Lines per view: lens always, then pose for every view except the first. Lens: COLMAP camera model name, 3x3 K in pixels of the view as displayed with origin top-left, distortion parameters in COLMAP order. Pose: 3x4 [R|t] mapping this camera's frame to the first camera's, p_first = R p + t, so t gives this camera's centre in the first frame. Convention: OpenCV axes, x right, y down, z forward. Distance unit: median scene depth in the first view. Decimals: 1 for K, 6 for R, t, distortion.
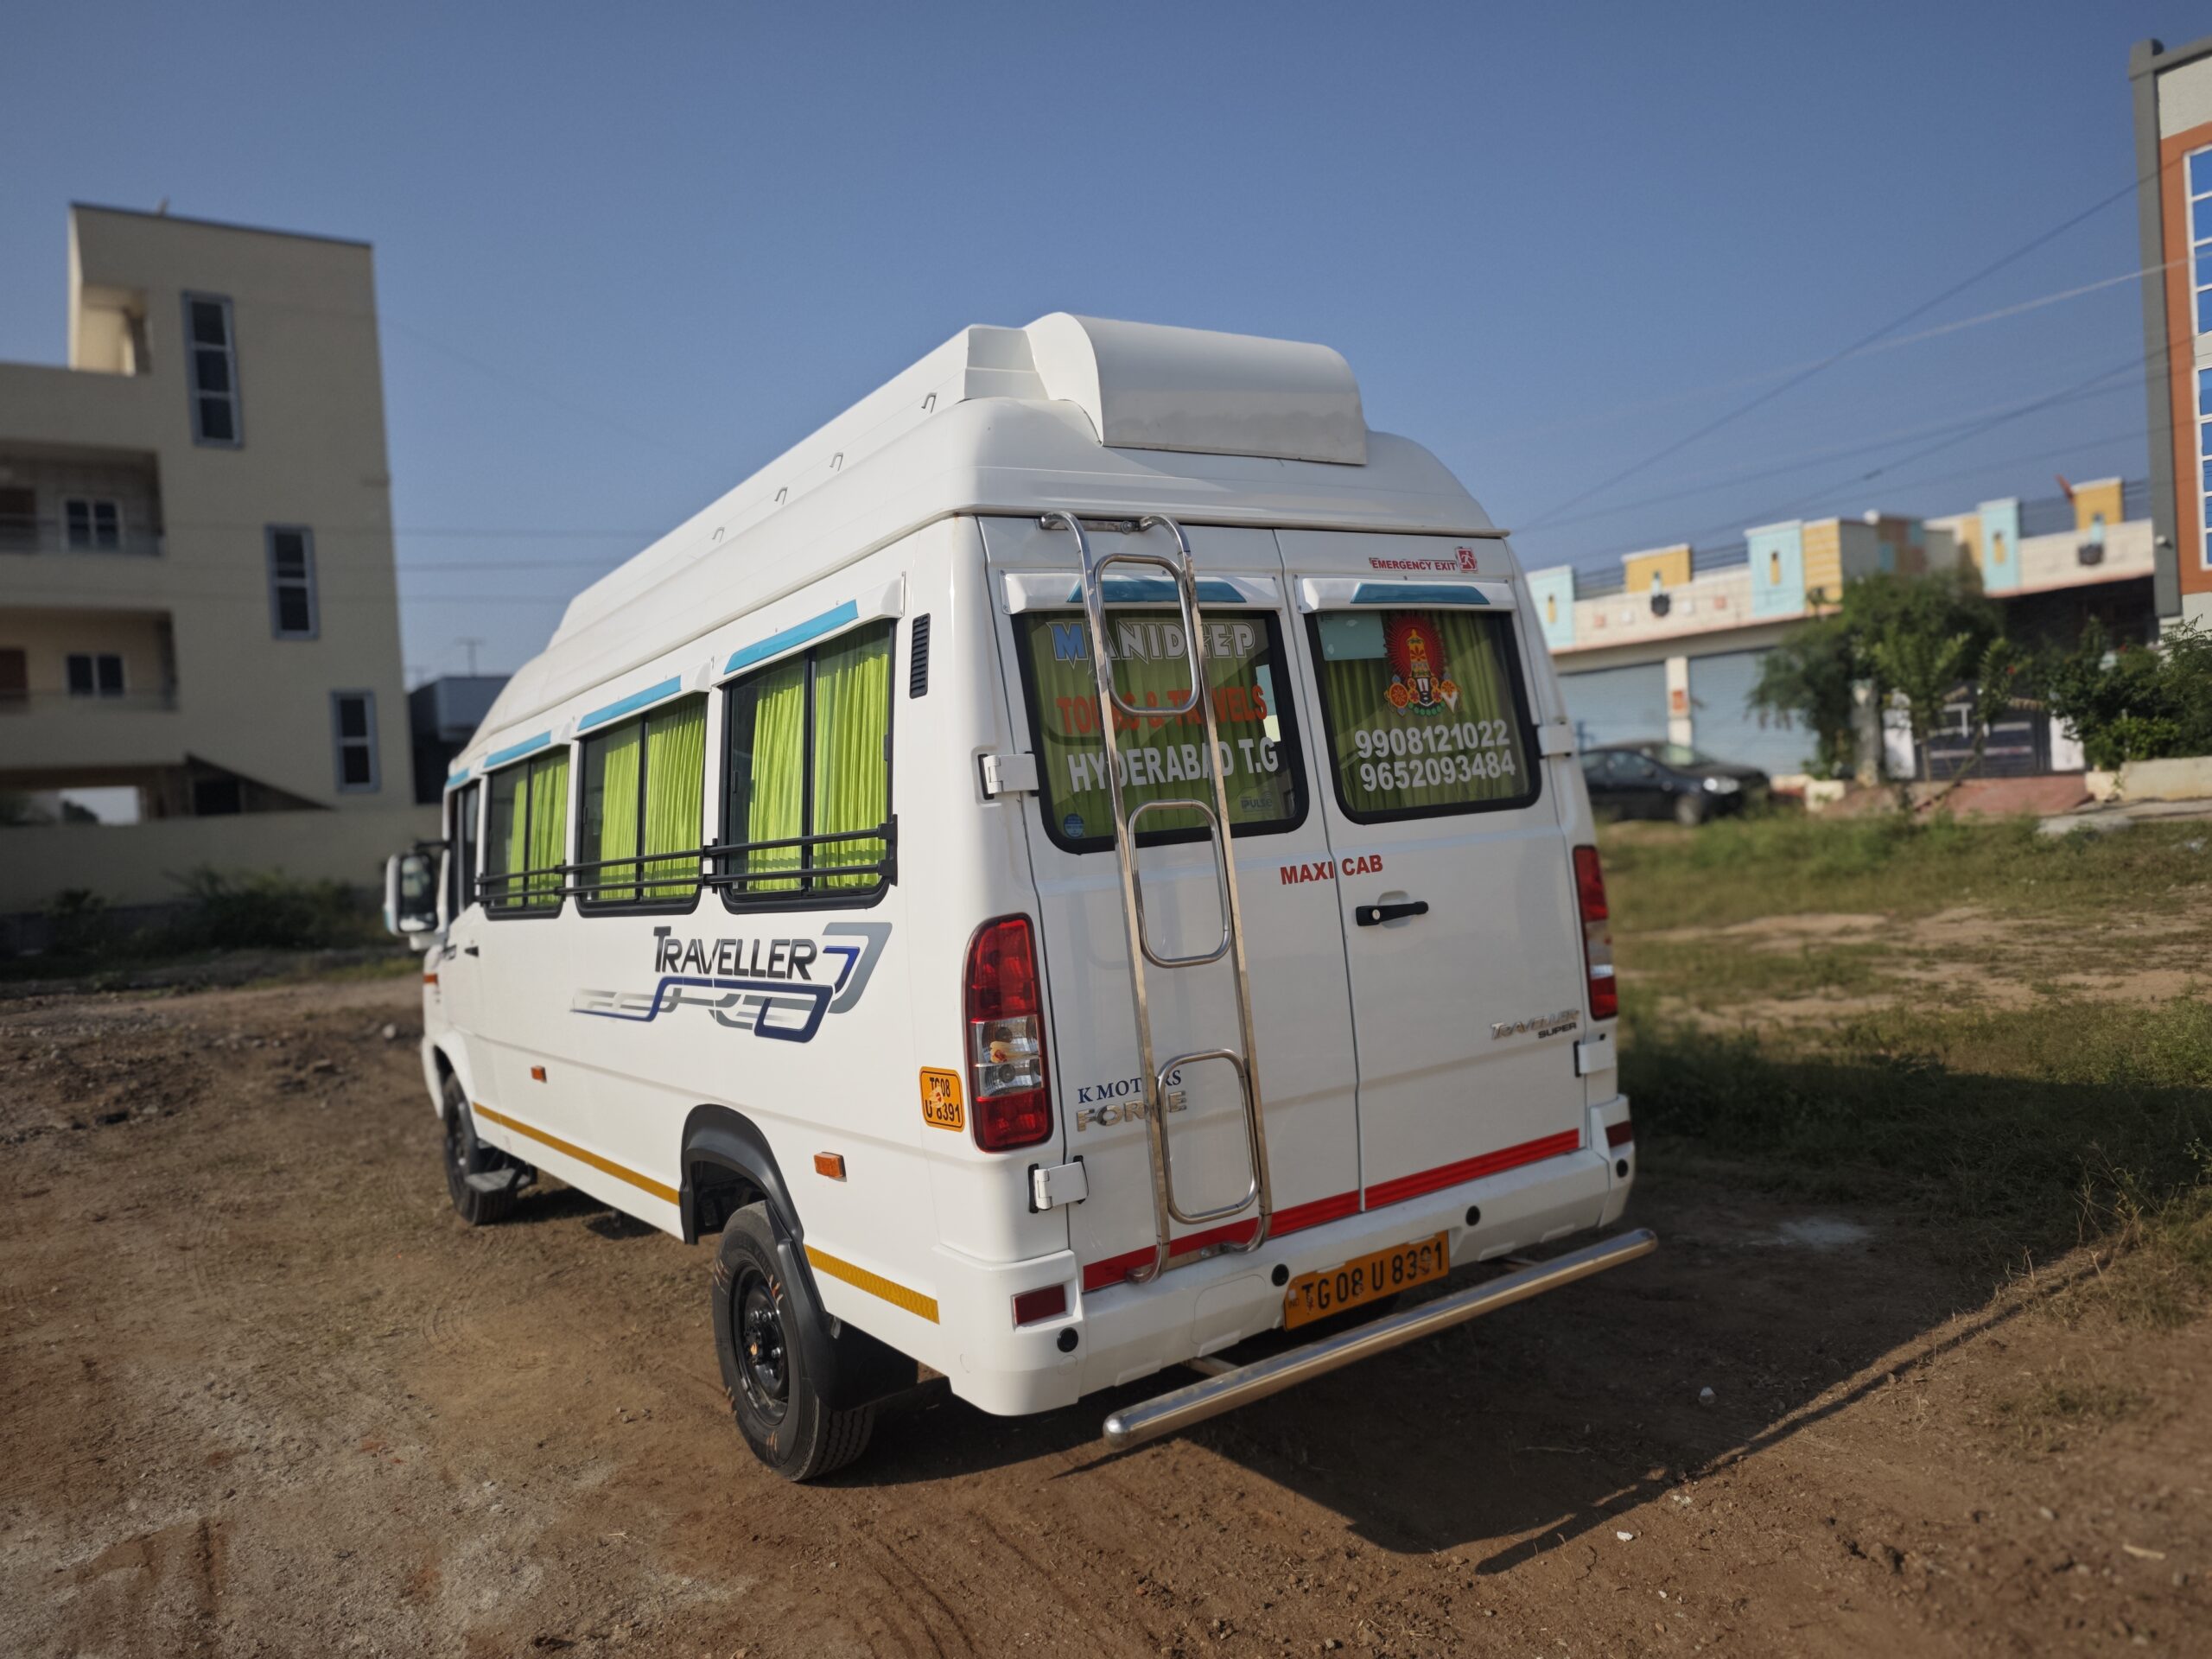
lens RADIAL K [[1526.1, 0, 1114.1], [0, 1526.1, 837.6], [0, 0, 1]] dist [0.031606, 0.008317]
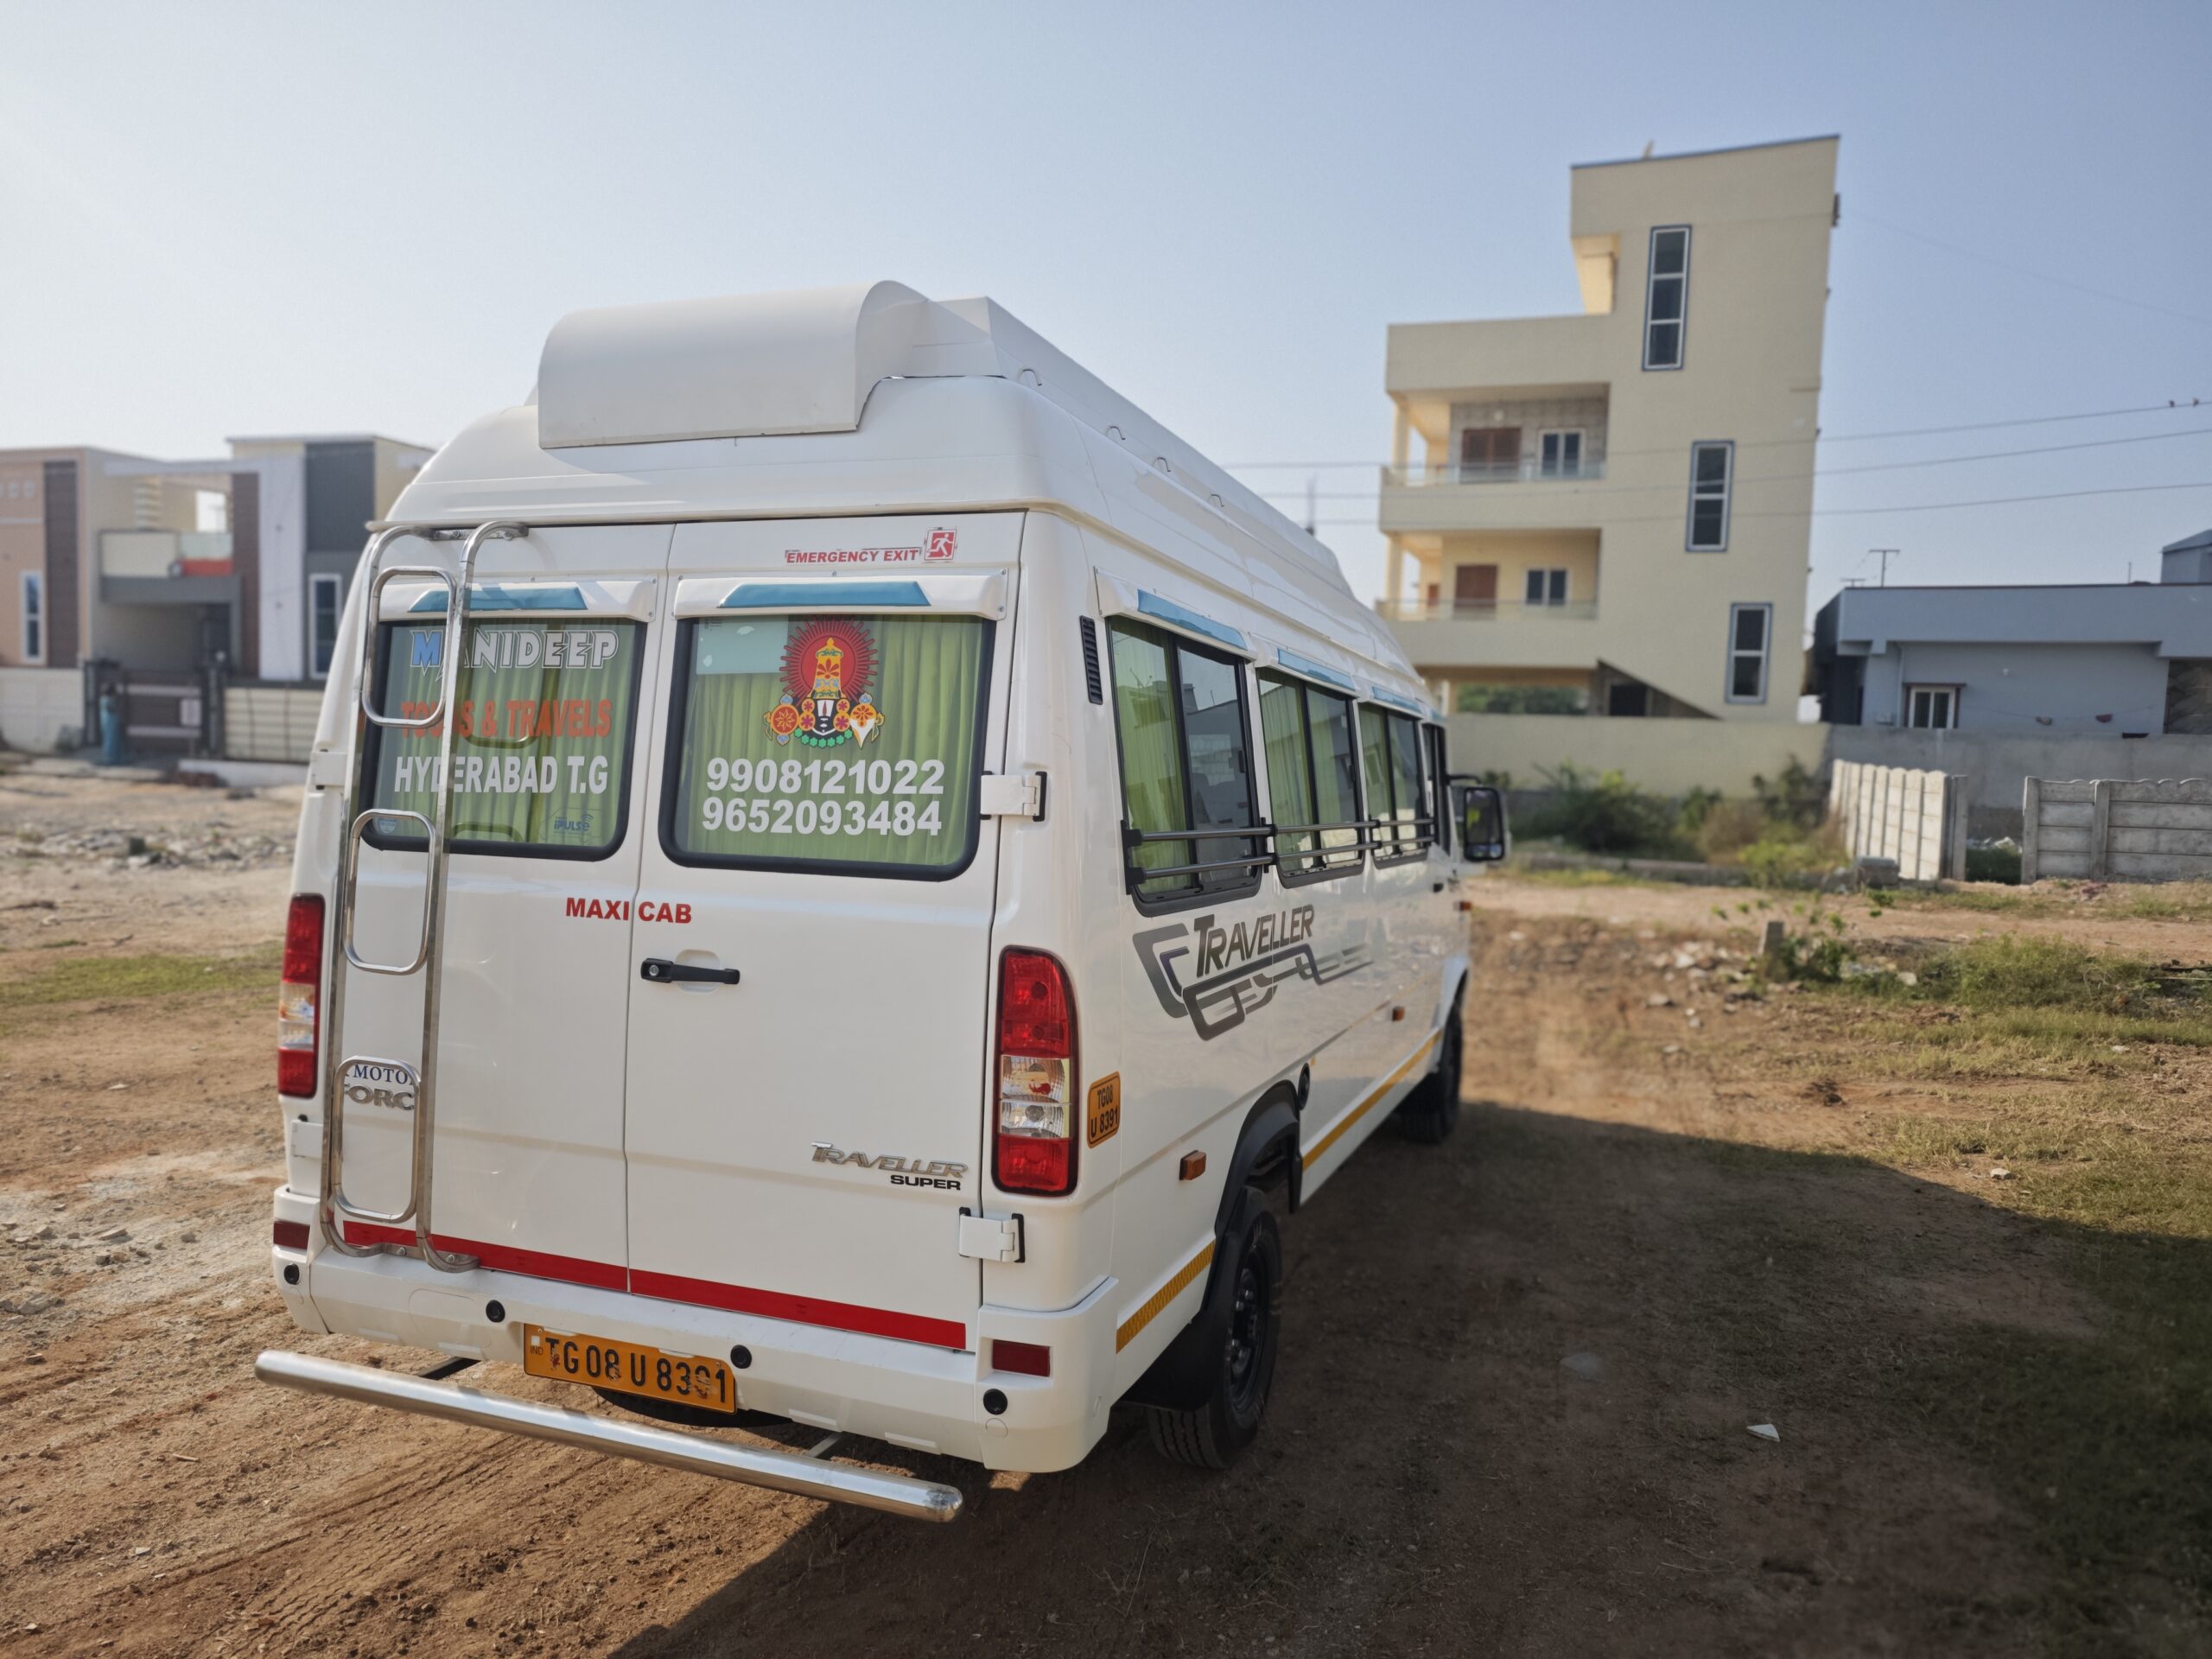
lens RADIAL K [[1547.5, 0, 1106.0], [0, 1547.5, 829.5], [0, 0, 1]] dist [0.018108, 0.002461]
pose [[0.573984, 0.134633, -0.807723, 0.958369], [-0.089406, 0.990798, 0.101615, -0.133414], [0.813971, 0.013890, 0.580740, 0.653145]]
